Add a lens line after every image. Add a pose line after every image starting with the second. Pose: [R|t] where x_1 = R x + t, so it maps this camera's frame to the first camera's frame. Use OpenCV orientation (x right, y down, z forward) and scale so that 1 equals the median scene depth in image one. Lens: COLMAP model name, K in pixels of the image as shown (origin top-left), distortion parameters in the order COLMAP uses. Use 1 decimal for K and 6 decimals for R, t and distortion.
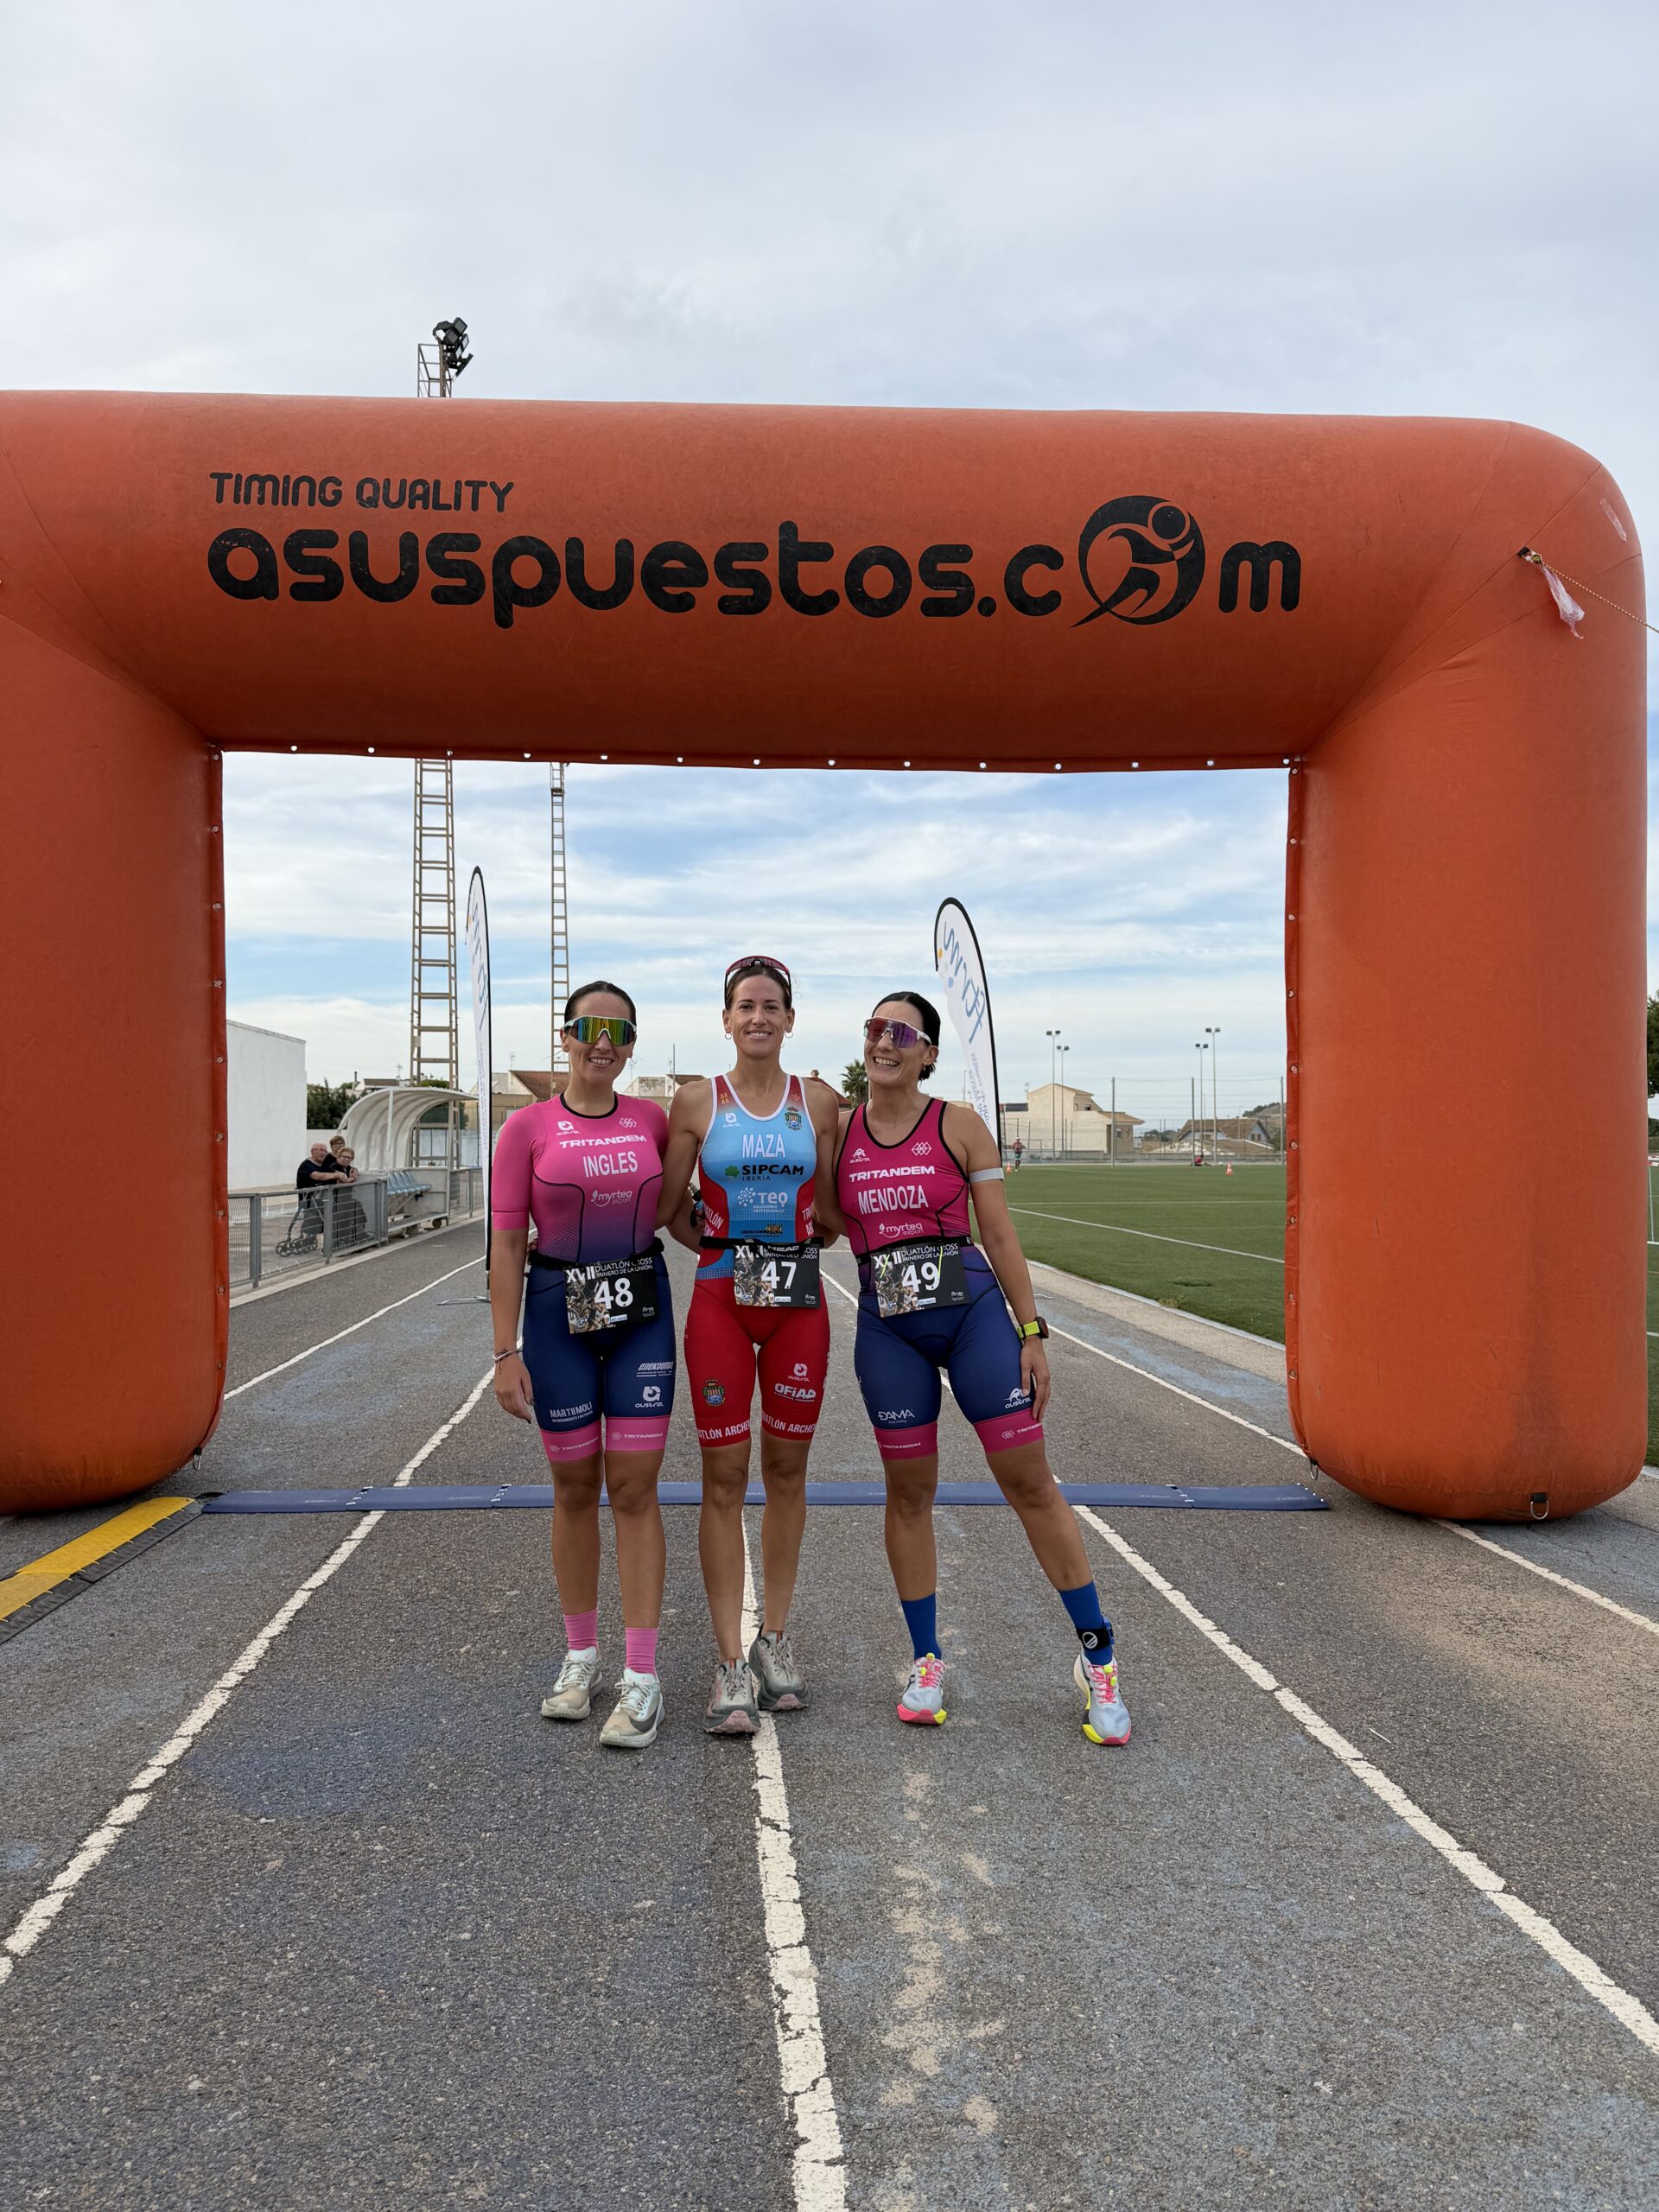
lens RADIAL K [[1606.1, 0, 831.7], [0, 1606.1, 1136.4], [0, 0, 1]] dist [-0.004762, -0.004425]
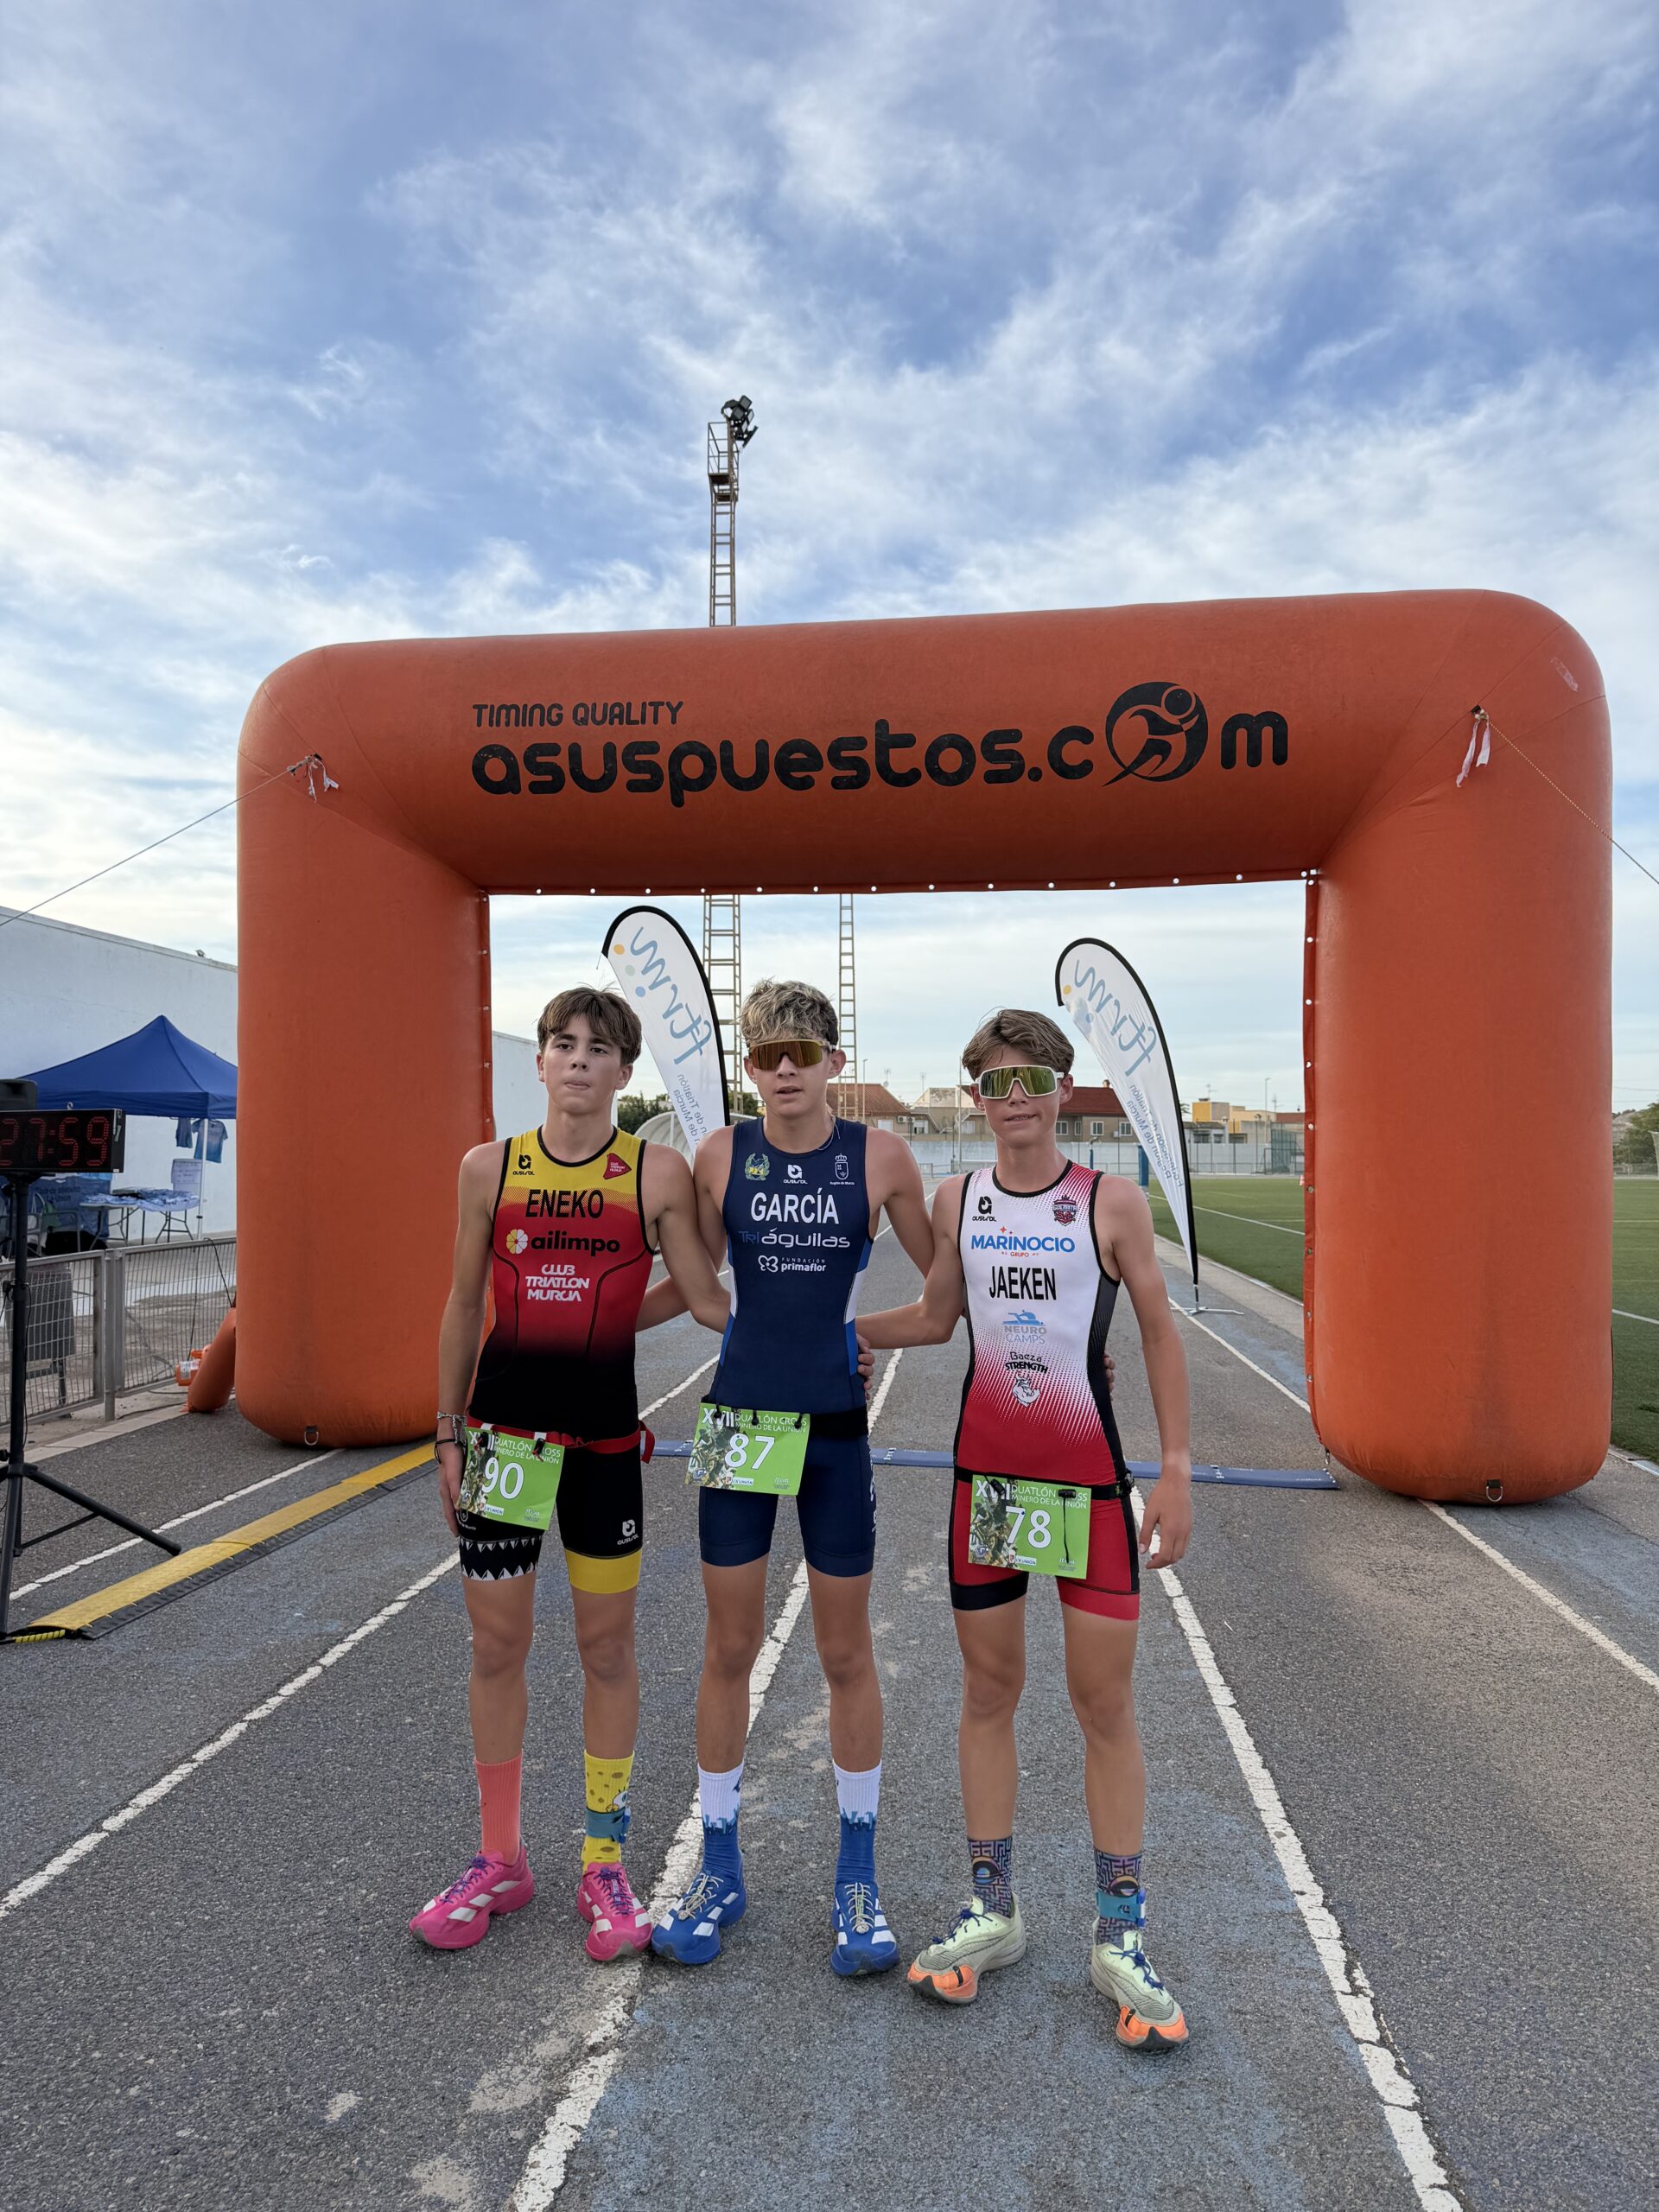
lens RADIAL K [[1525.0, 0, 777.1], [0, 1525.0, 1140.4], [0, 0, 1]] dist [0.030720, -0.047037]
pose [[0.978250, -0.001193, -0.207425, 0.148802], [-0.000221, 0.999977, -0.006792, -0.026199], [0.207428, 0.006690, 0.978227, -0.249739]]
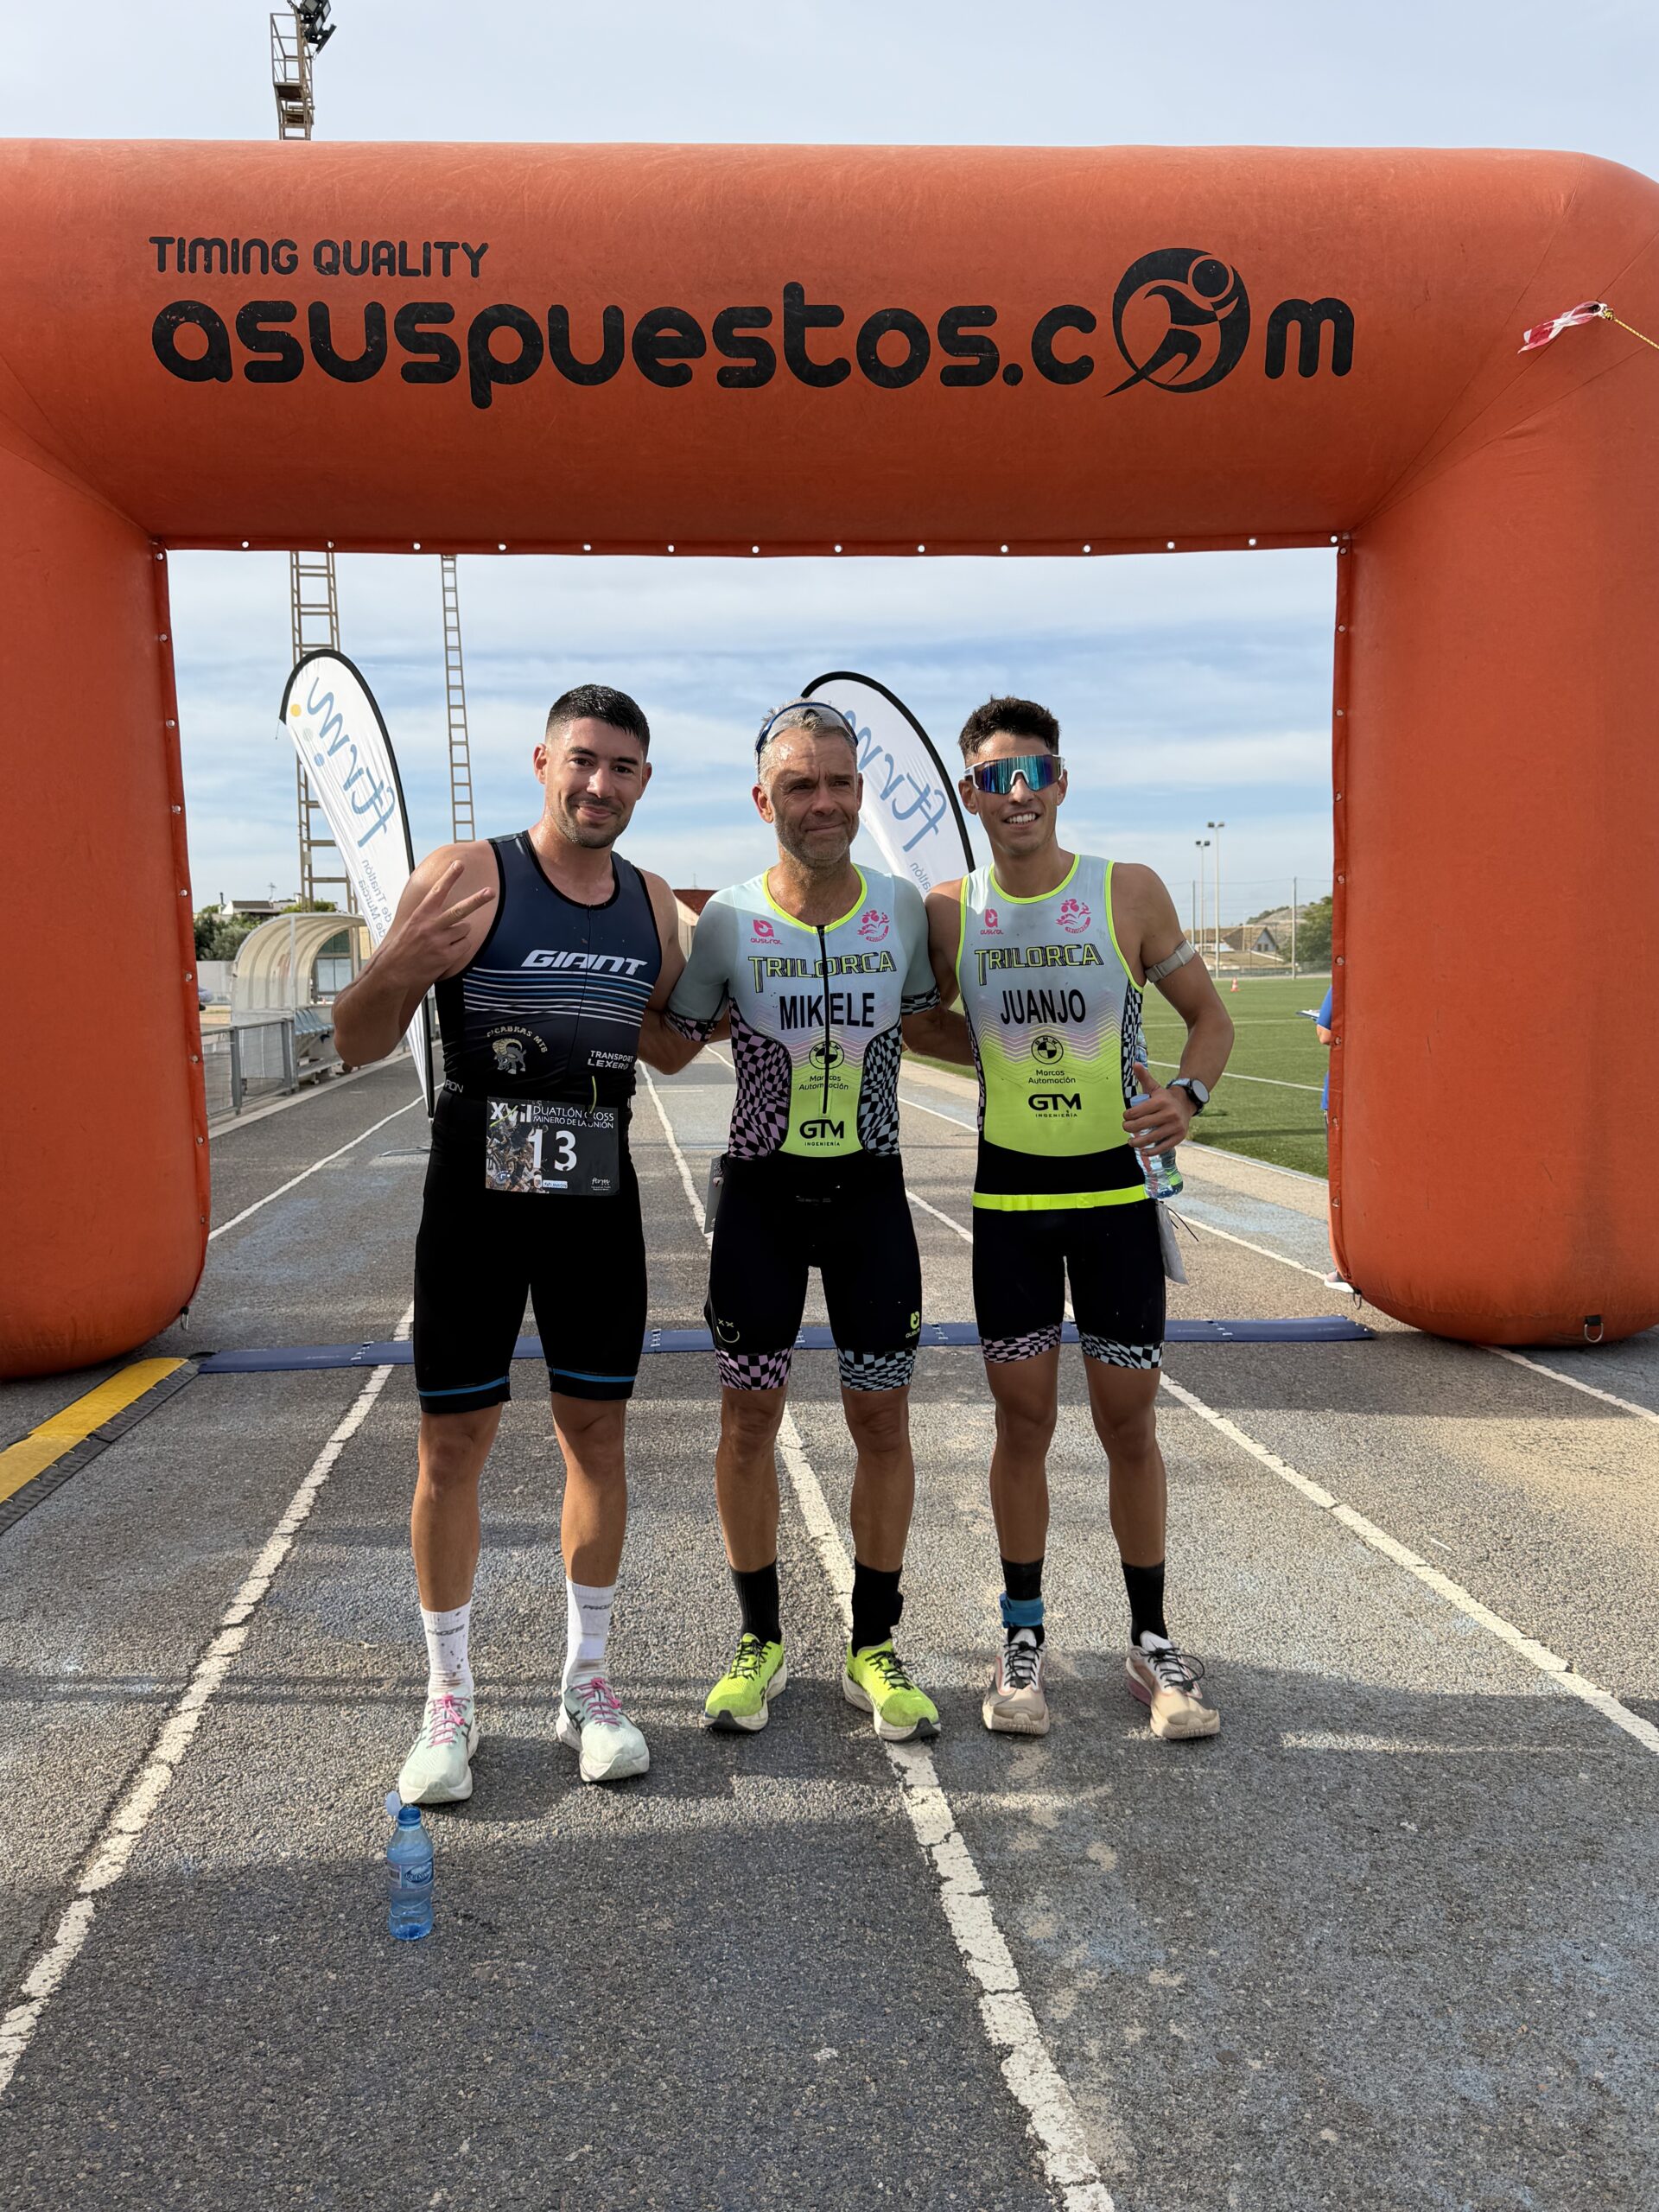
lens RADIAL K [[1812.9, 0, 819.6], [0, 1812.9, 1141.5], [0, 0, 1]] dist [-0.004107, -0.007514]
pose [[0.999573, -0.024192, 0.016403, -0.040695], [0.022403, 0.994570, 0.101625, -0.003588], [-0.018772, -0.101214, 0.994688, -0.069225]]
